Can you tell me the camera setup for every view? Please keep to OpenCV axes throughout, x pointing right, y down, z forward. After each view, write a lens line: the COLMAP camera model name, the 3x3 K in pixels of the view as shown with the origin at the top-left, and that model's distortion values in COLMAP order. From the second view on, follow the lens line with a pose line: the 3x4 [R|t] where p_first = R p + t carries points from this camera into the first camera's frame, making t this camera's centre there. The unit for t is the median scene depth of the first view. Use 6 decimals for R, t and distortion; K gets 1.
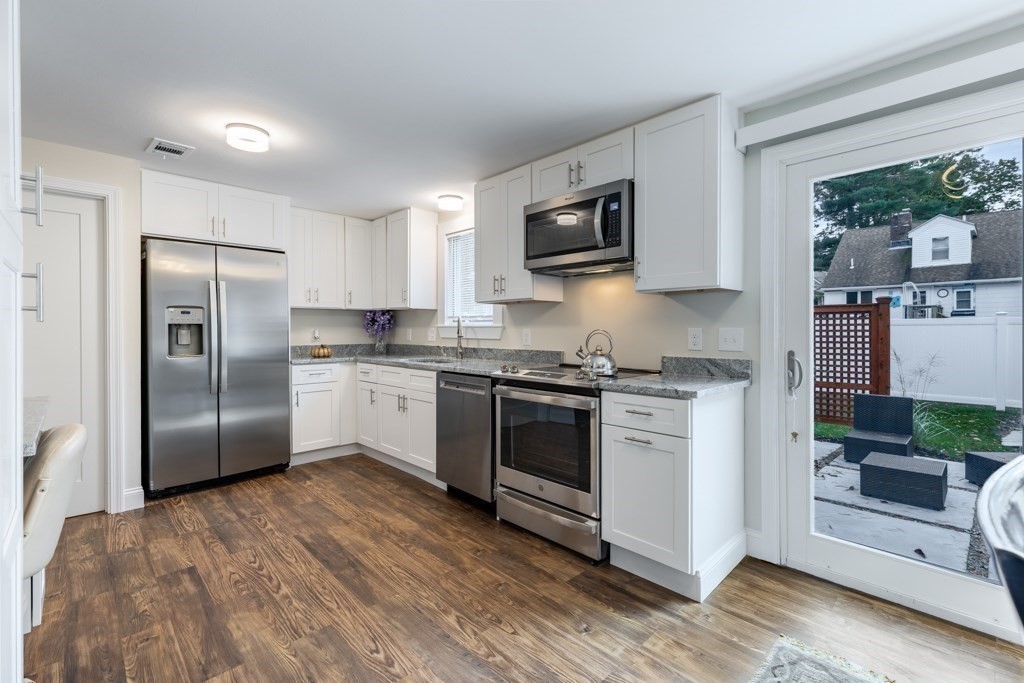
lens RADIAL K [[454.3, 0, 513.9], [0, 454.3, 330.1], [0, 0, 1]] dist [0.003321, 0.000273]
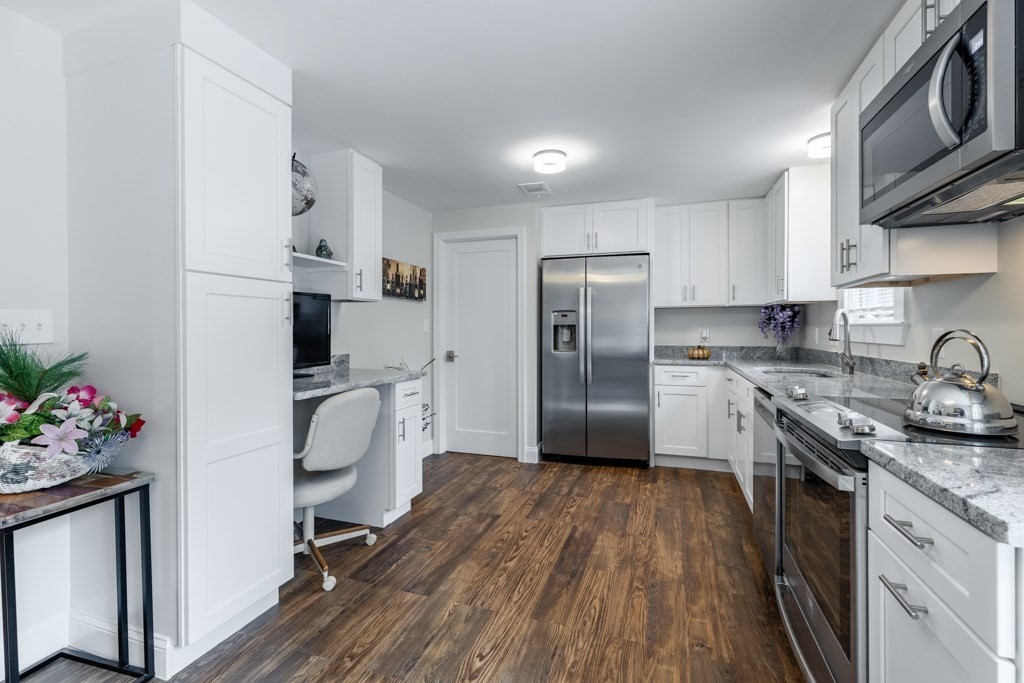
lens RADIAL K [[454.3, 0, 513.9], [0, 454.3, 330.1], [0, 0, 1]] dist [0.003321, 0.000273]
pose [[0.455292, 0.001486, -0.890341, 0.336494], [0.000096, 0.999999, 0.001719, -0.001516], [0.890342, -0.000868, 0.455291, 0.343842]]
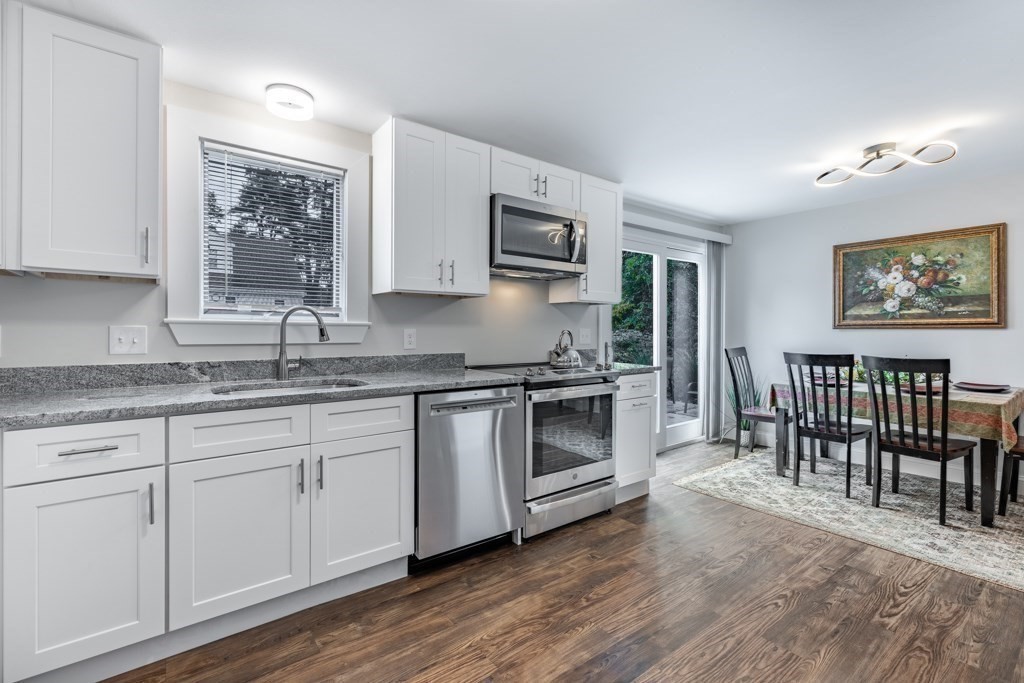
lens RADIAL K [[454.3, 0, 513.9], [0, 454.3, 330.1], [0, 0, 1]] dist [0.003321, 0.000273]
pose [[0.117557, -0.000945, 0.993066, -0.865483], [-0.001781, 0.999998, 0.001163, -0.001065], [-0.993065, -0.001905, 0.117555, 0.857874]]
